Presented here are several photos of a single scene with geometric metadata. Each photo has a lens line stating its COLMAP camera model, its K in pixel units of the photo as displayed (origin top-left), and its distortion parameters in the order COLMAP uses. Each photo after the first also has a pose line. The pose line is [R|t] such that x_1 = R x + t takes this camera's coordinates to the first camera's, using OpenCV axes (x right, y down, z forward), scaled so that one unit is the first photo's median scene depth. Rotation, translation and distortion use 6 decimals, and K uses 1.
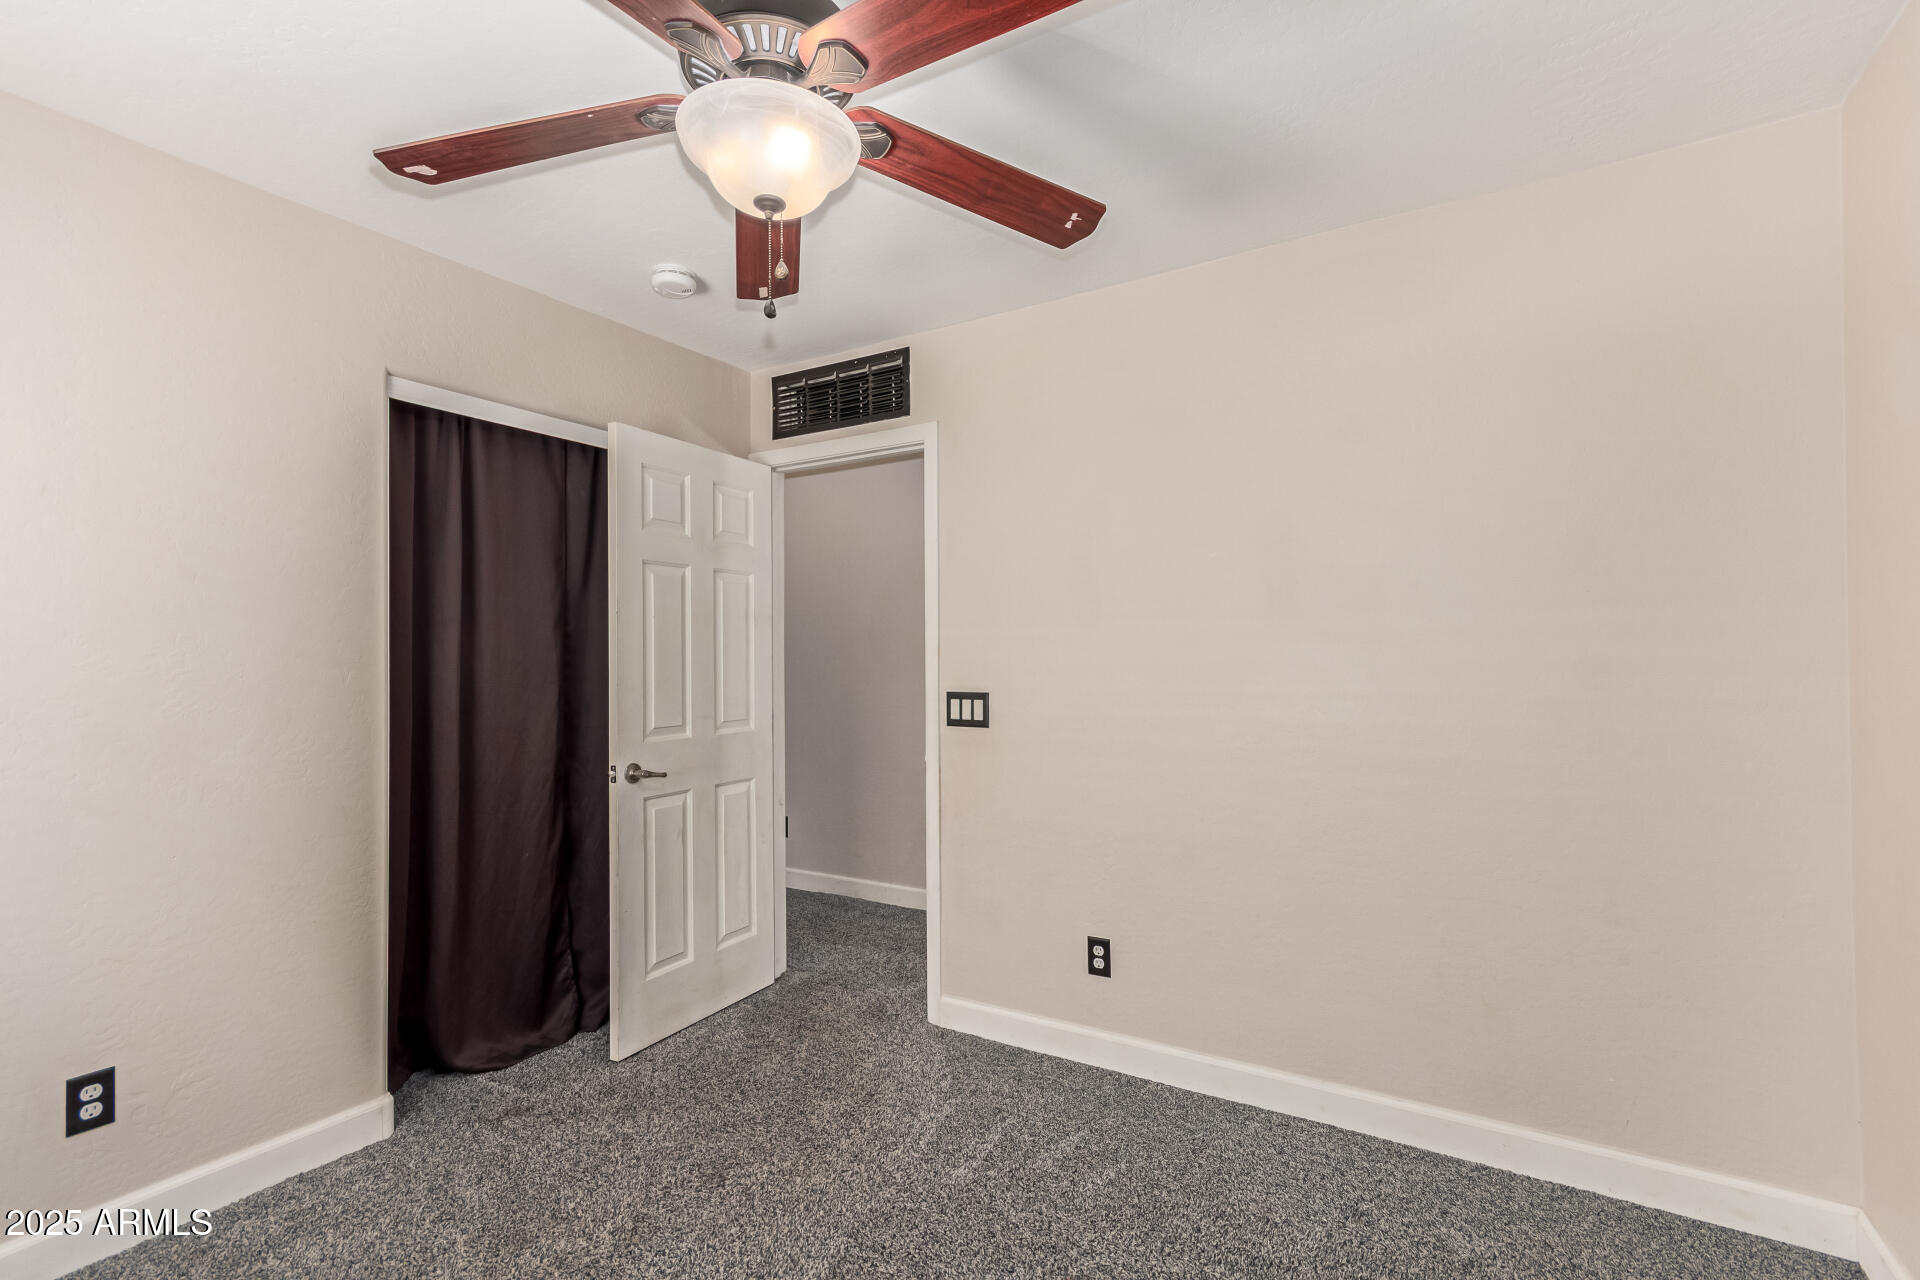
lens RADIAL K [[876.6, 0, 971.8], [0, 876.6, 649.6], [0, 0, 1]] dist [0.002426, 0.000314]
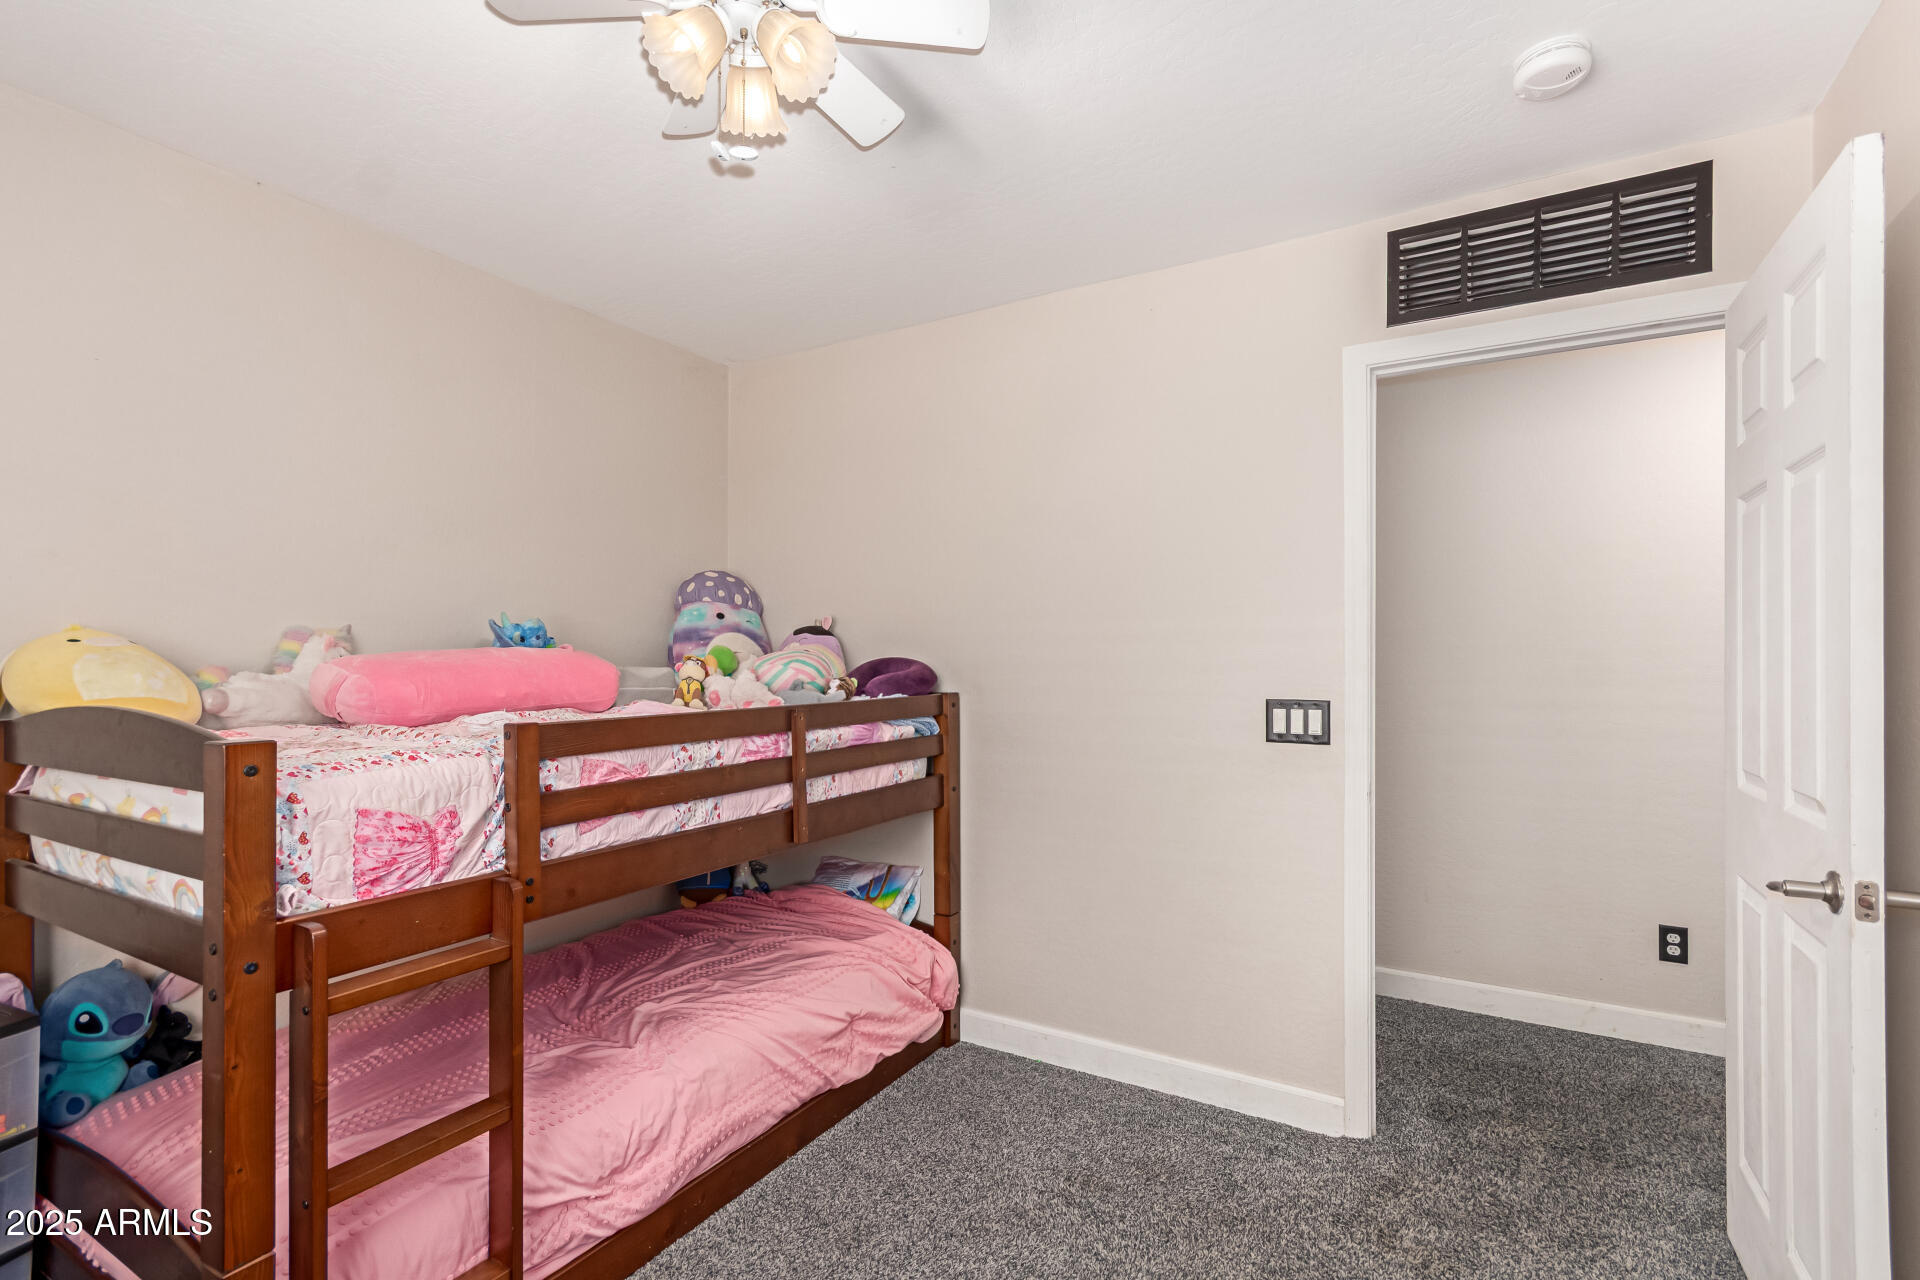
lens RADIAL K [[876.6, 0, 963.5], [0, 876.6, 653.9], [0, 0, 1]] dist [0.002426, 0.000314]
pose [[0.999570, 0.003901, 0.029078, -0.337670], [-0.004043, 0.999980, 0.004819, 0.003829], [-0.029059, -0.004935, 0.999566, 0.207282]]
